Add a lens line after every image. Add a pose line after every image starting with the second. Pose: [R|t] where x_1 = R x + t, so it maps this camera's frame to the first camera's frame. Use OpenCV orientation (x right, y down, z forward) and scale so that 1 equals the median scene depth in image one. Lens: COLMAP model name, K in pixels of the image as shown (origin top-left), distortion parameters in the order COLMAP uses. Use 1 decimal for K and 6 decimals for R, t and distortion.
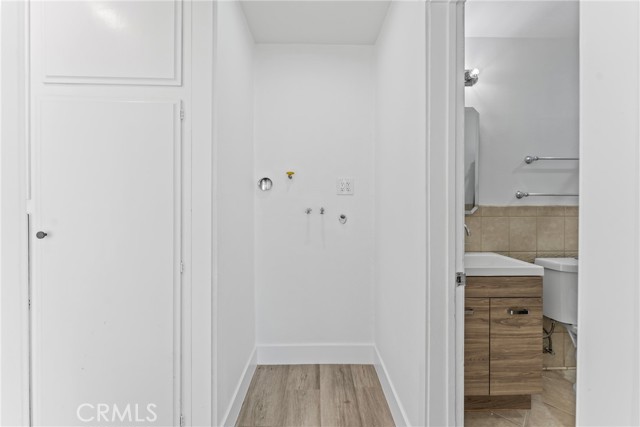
lens RADIAL K [[259.9, 0, 319.0], [0, 259.9, 202.3], [0, 0, 1]] dist [-0.000222, -0.000029]
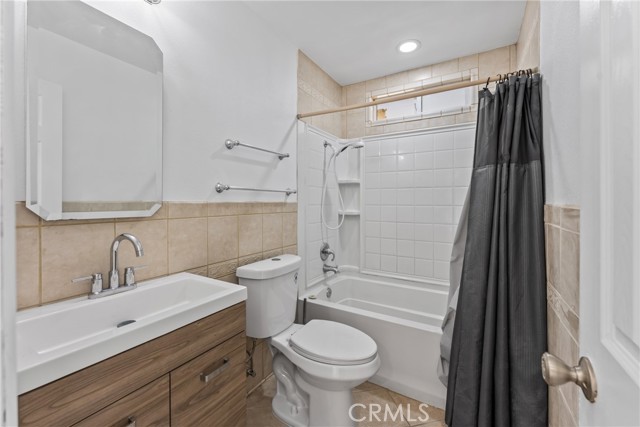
lens RADIAL K [[259.9, 0, 319.0], [0, 259.9, 202.3], [0, 0, 1]] dist [-0.000222, -0.000029]
pose [[0.535442, -0.003344, 0.844565, 0.291389], [0.006451, 0.999979, -0.000131, 0.016483], [-0.844547, 0.005519, 0.535453, 0.355102]]
